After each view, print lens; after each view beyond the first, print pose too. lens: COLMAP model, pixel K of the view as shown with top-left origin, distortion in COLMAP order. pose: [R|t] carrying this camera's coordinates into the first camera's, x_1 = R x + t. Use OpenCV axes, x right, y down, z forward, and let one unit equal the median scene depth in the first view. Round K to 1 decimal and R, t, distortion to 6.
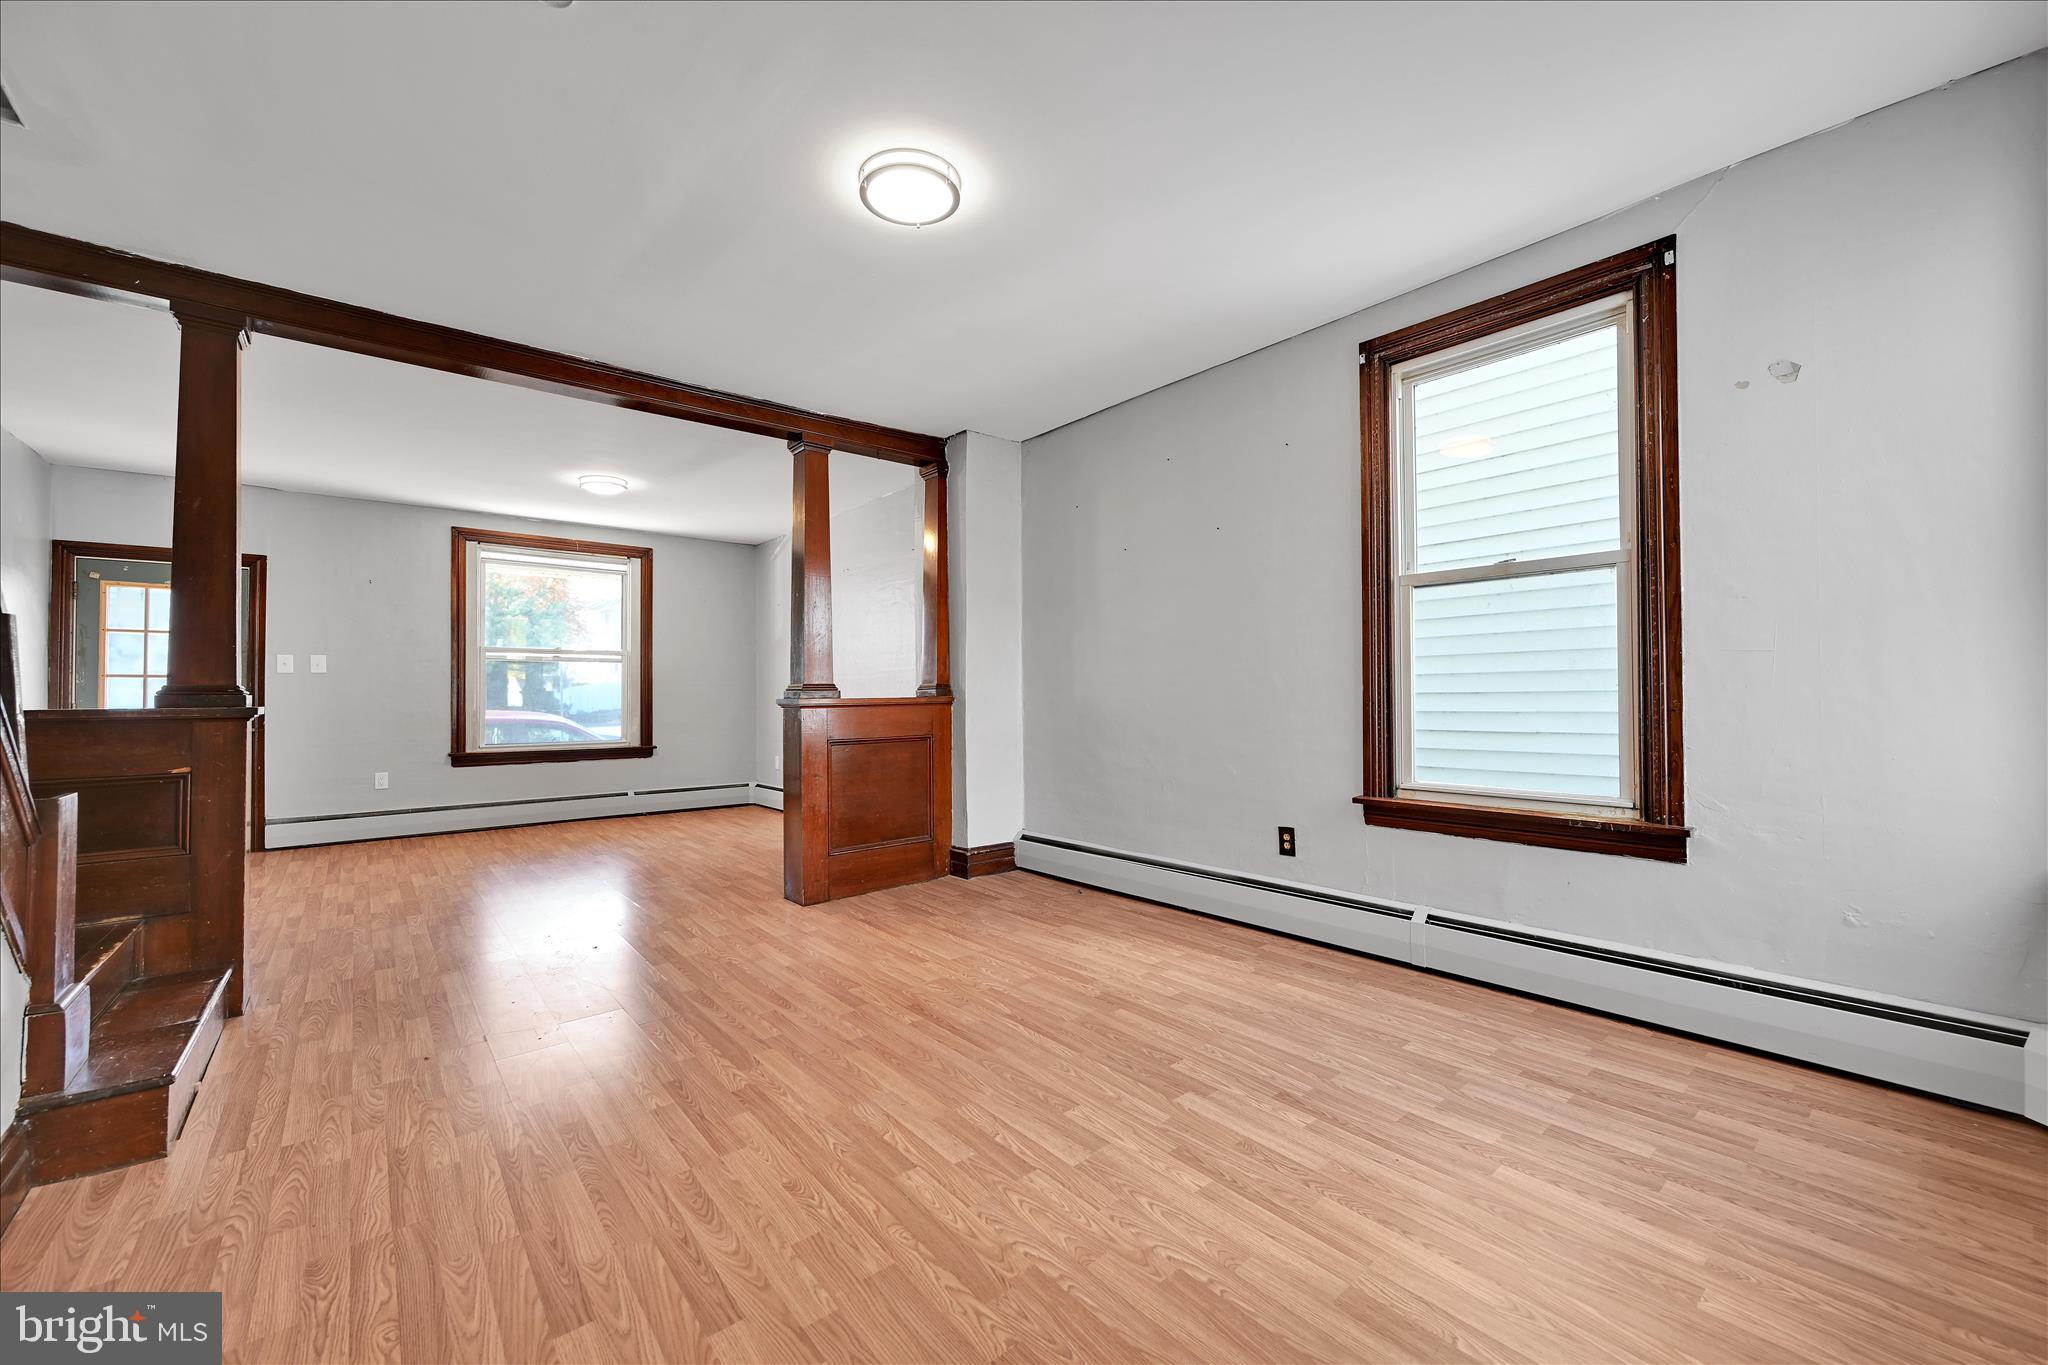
lens RADIAL K [[822.2, 0, 1023.0], [0, 822.2, 681.6], [0, 0, 1]] dist [0.004233, 0.000469]
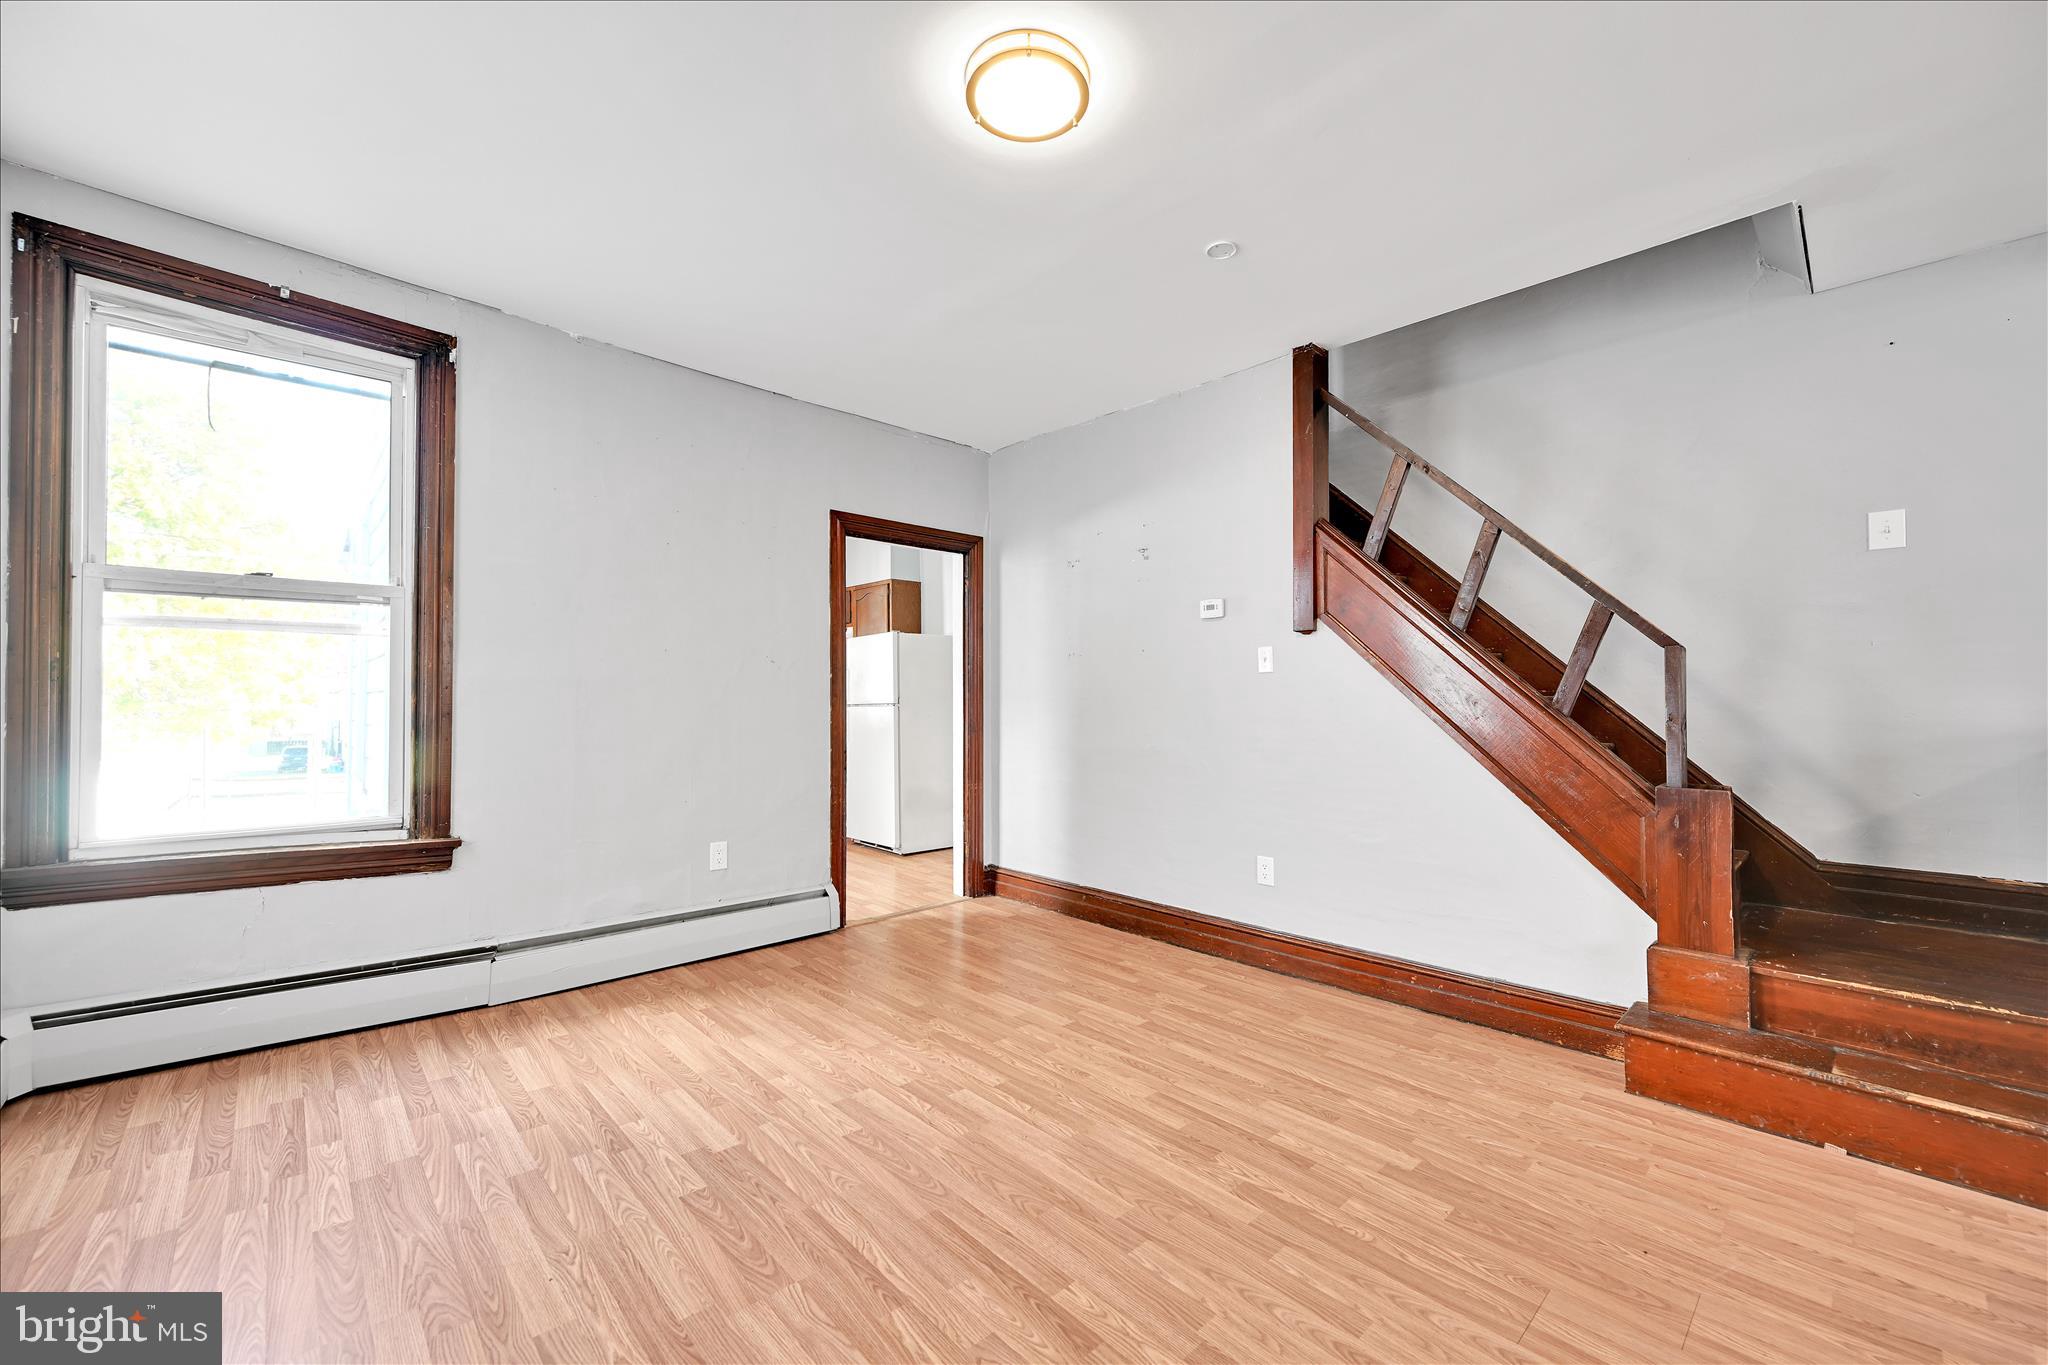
lens RADIAL K [[822.2, 0, 1023.6], [0, 822.2, 676.5], [0, 0, 1]] dist [0.004233, 0.000469]
pose [[-0.998304, 0.008541, -0.057583, -0.081414], [0.011758, 0.998376, -0.055748, 0.024173], [0.057013, -0.056330, -0.996783, 1.749670]]
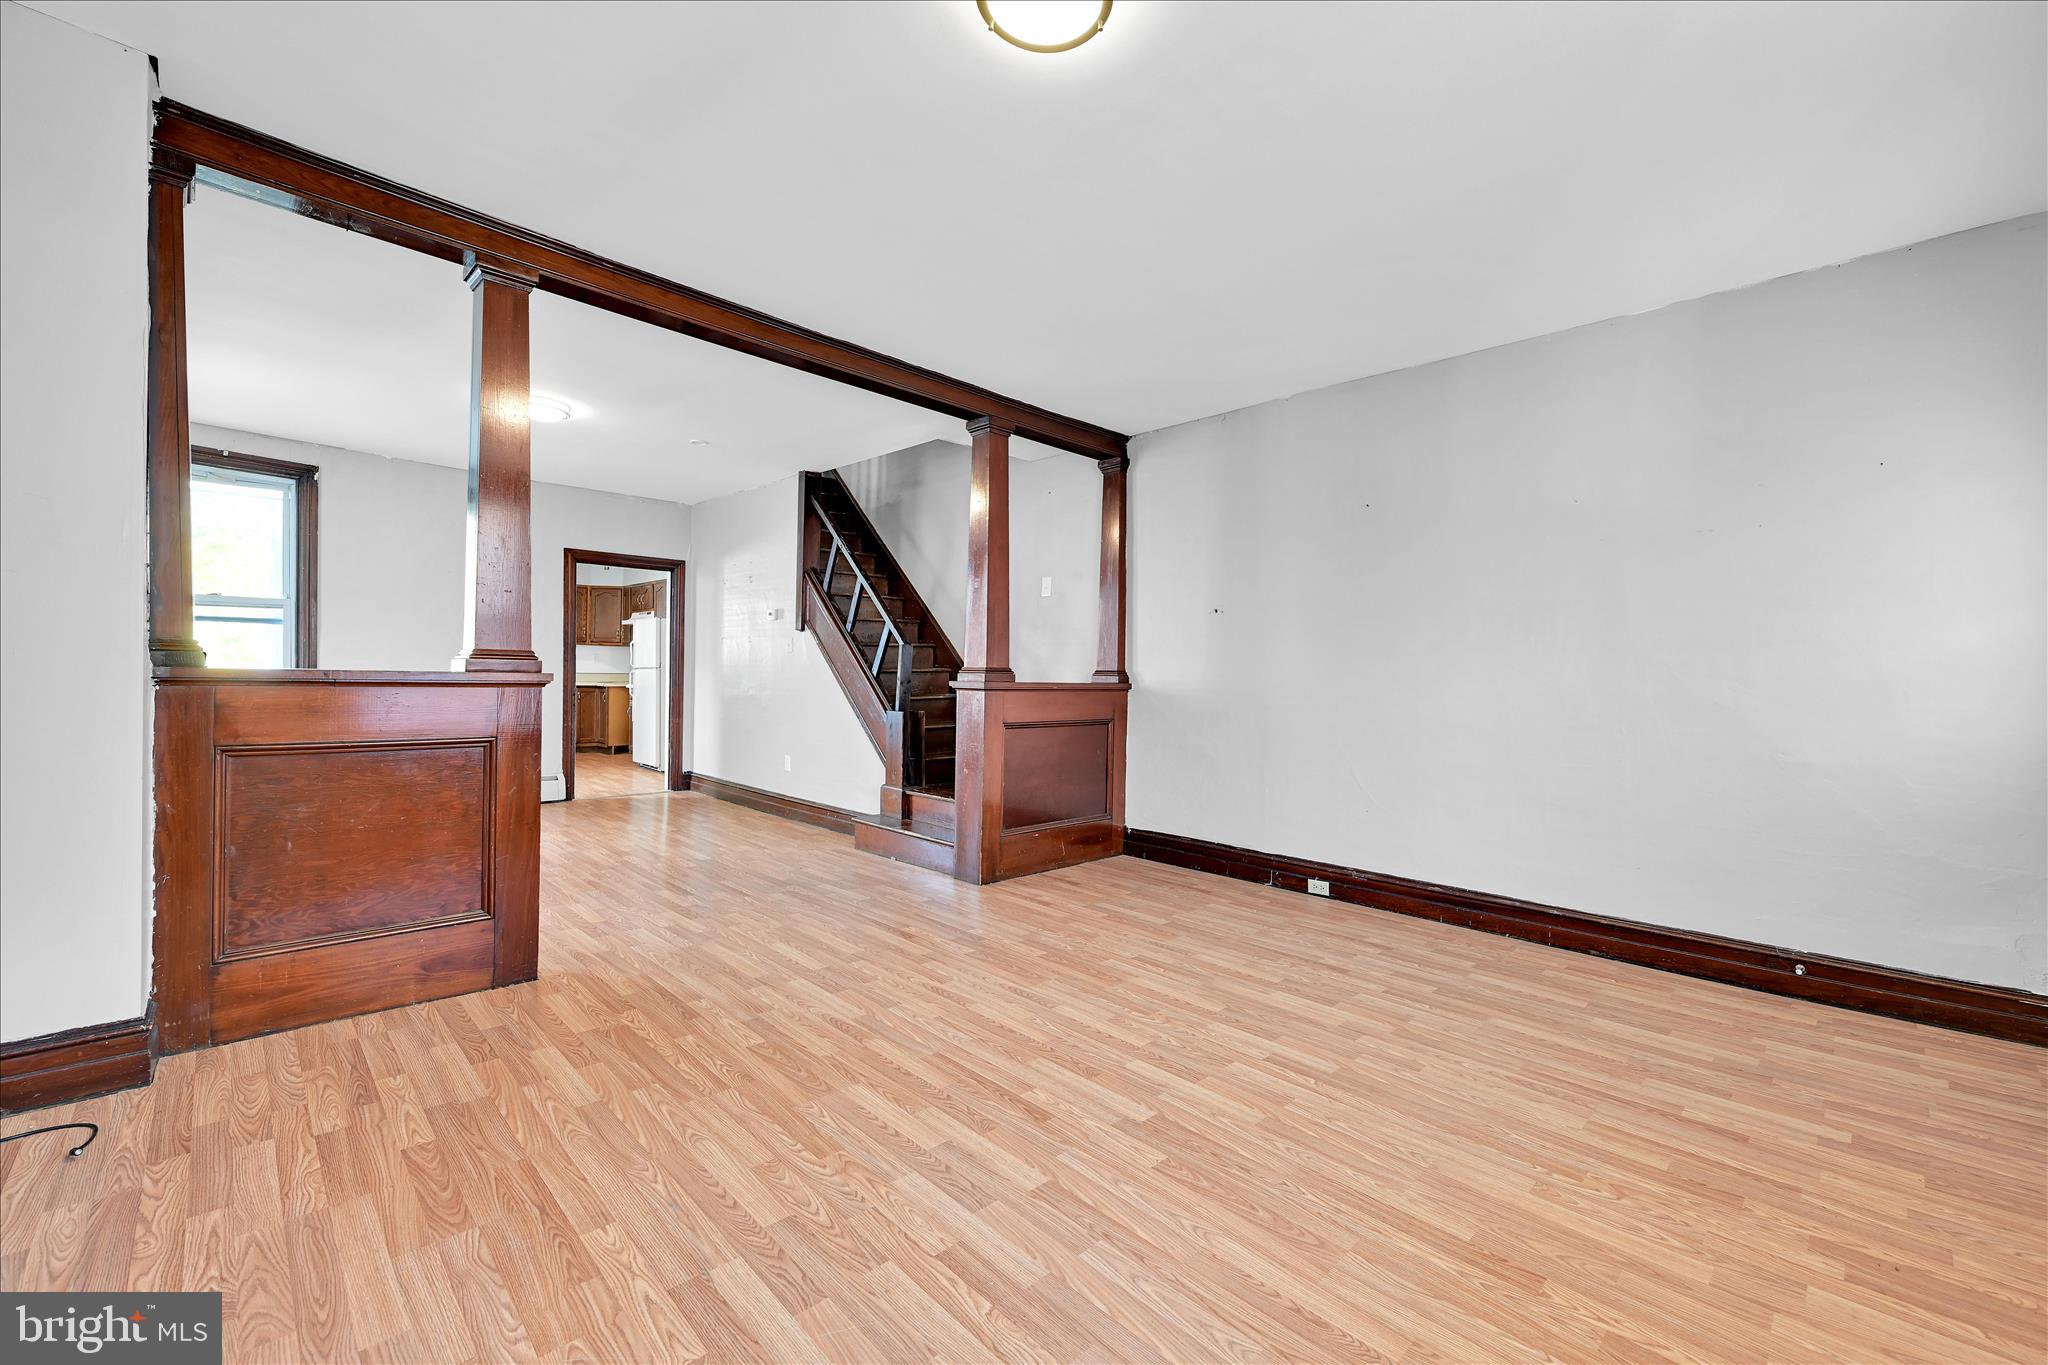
lens RADIAL K [[822.2, 0, 1007.4], [0, 822.2, 678.5], [0, 0, 1]] dist [0.004233, 0.000469]
pose [[-0.997127, -0.008539, -0.075267, -1.067556], [-0.007558, 0.999883, -0.013303, 0.051536], [0.075372, -0.012696, -0.997075, 2.946594]]
